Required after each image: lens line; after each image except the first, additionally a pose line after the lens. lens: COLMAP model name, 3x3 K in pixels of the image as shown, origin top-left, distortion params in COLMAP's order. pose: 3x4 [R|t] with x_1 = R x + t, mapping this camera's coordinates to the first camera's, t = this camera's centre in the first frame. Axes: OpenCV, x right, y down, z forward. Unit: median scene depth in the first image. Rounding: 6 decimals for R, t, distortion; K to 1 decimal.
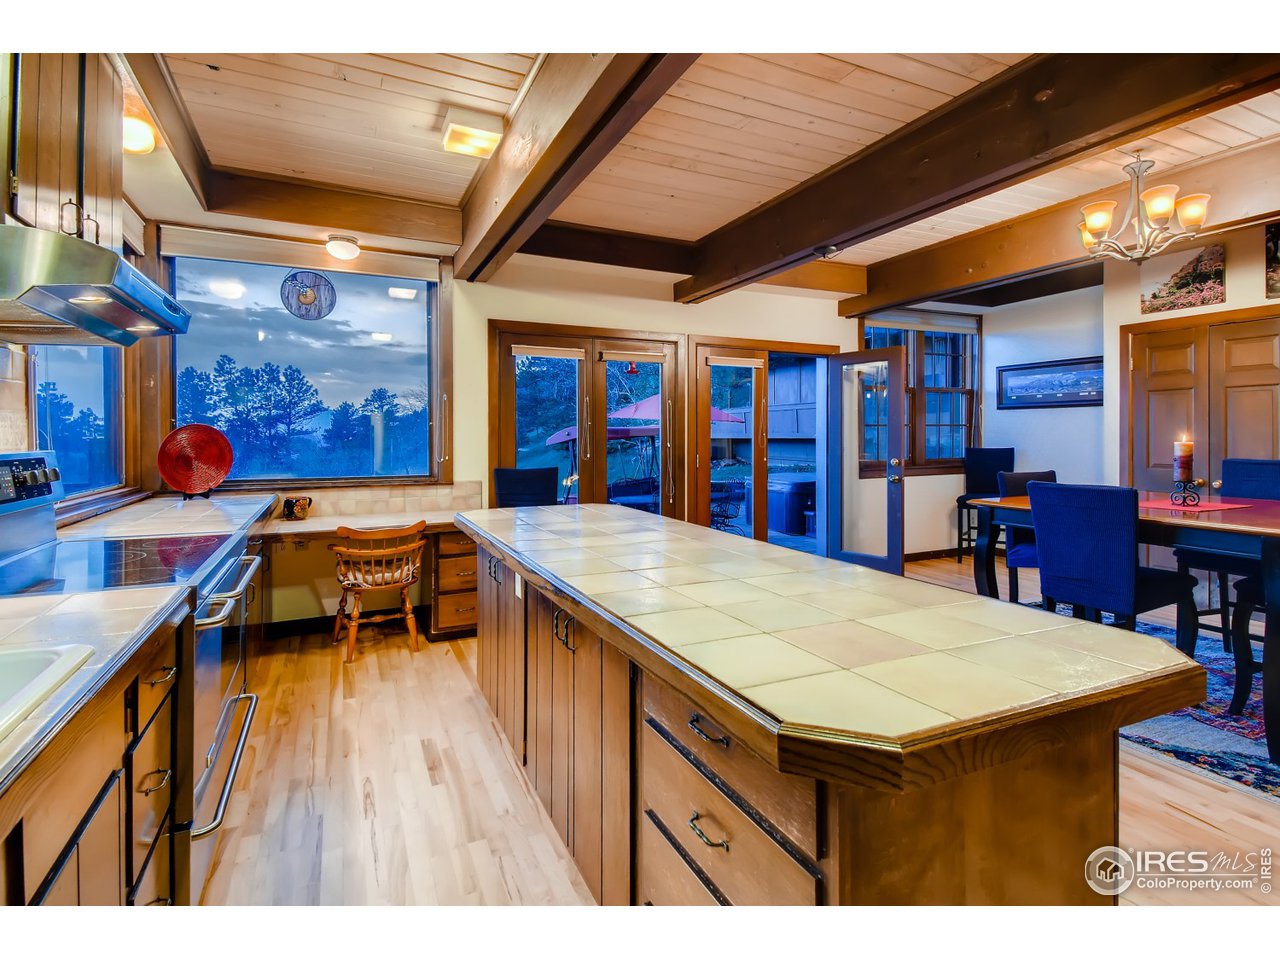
lens RADIAL K [[636.0, 0, 639.1], [0, 636.0, 445.5], [0, 0, 1]] dist [0.049186, -0.029353]
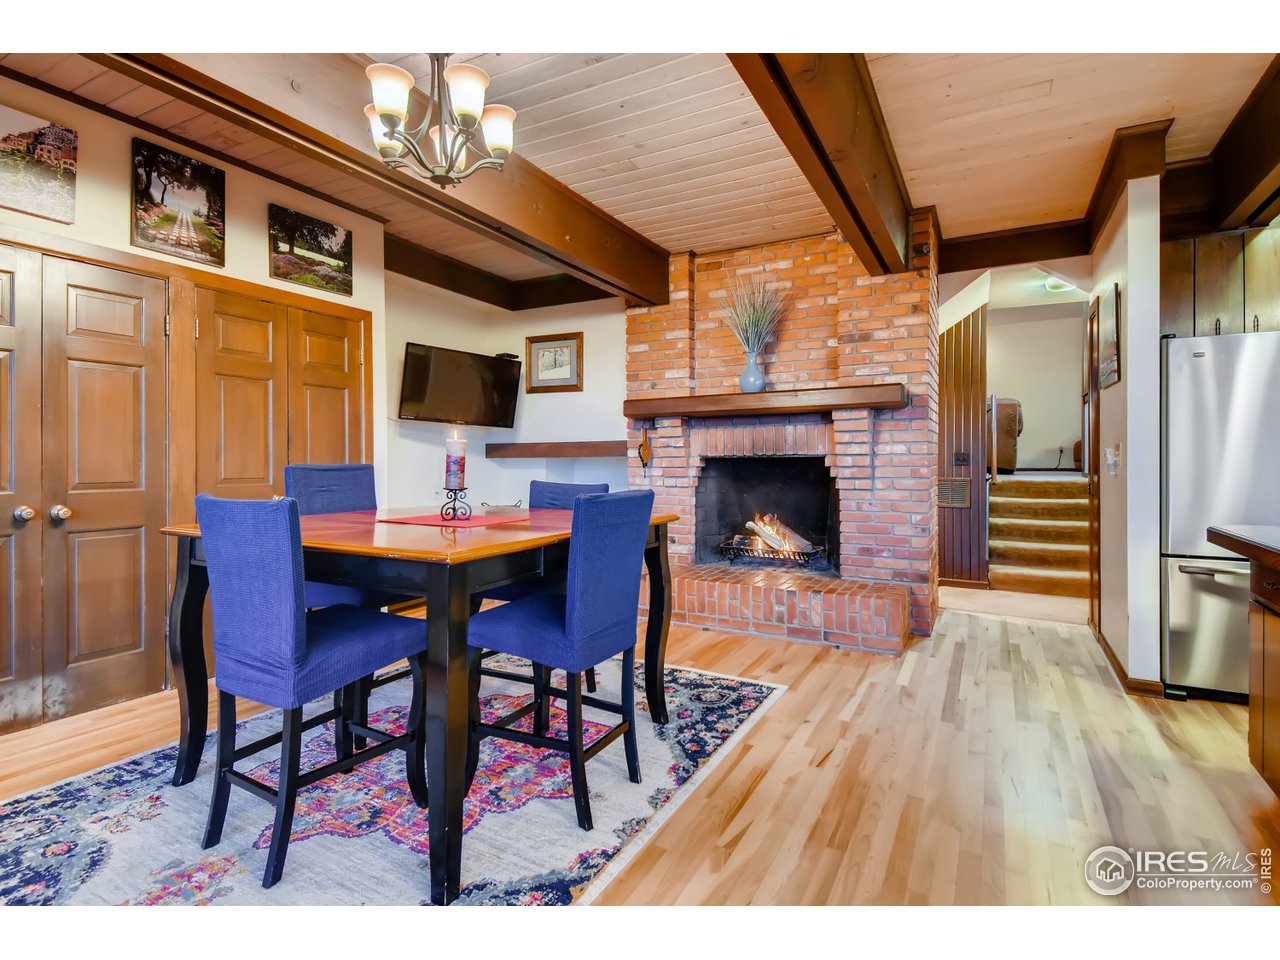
lens RADIAL K [[652.5, 0, 632.9], [0, 652.5, 449.7], [0, 0, 1]] dist [0.041557, -0.000056]
pose [[-0.587570, 0.012694, 0.809074, 0.042289], [0.014593, 0.999881, -0.005090, 0.009536], [-0.809042, 0.008815, -0.587685, 0.871496]]
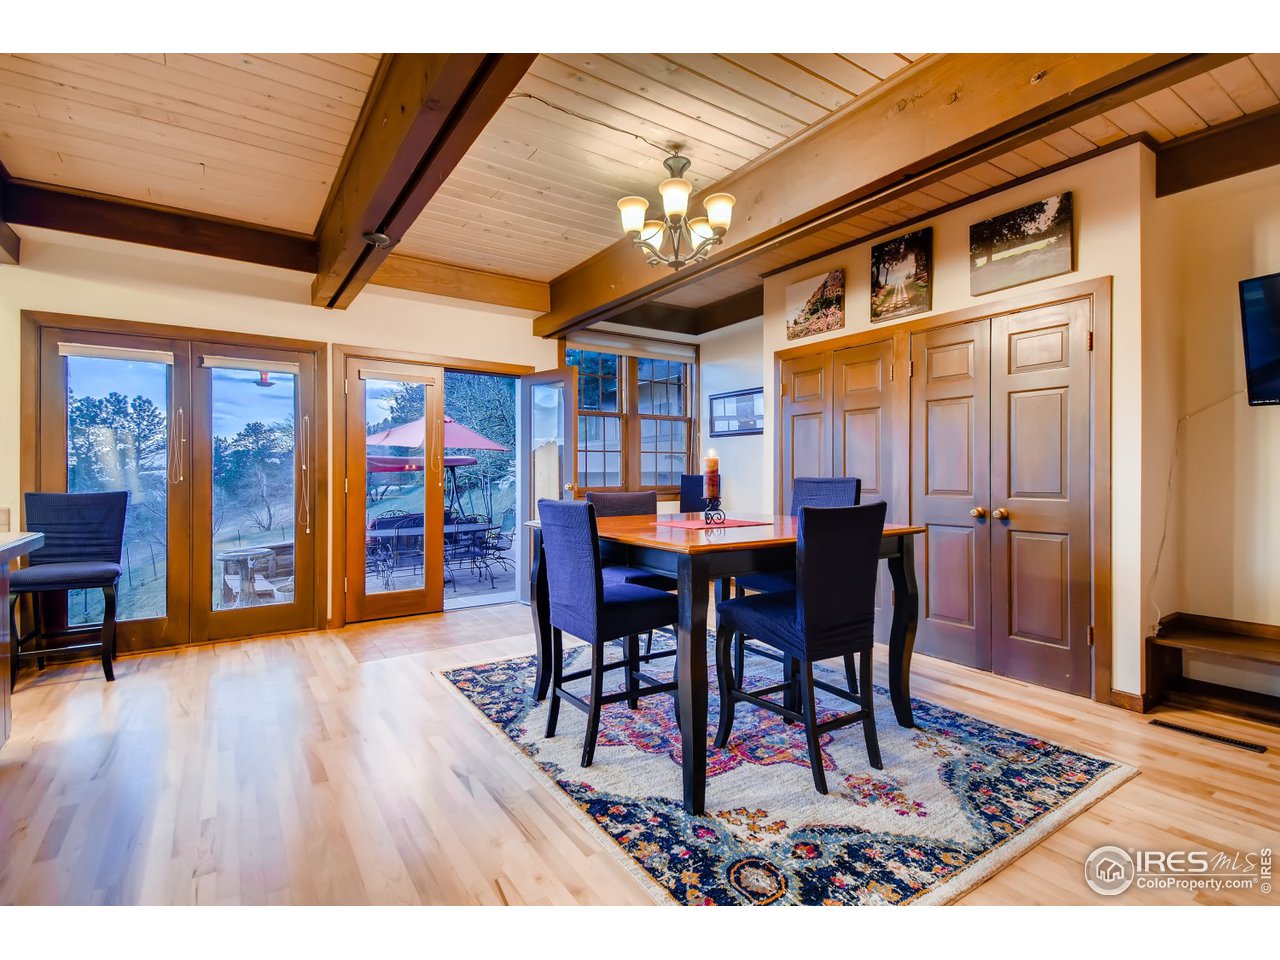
lens RADIAL K [[611.0, 0, 640.0], [0, 611.0, 480.0], [0, 0, 1]] dist [0.033995, -0.000457]
pose [[0.987996, 0.000565, 0.154477, 0.401447], [0.000300, 0.999984, -0.005580, 0.022300], [-0.154477, 0.005559, 0.987981, 0.087843]]
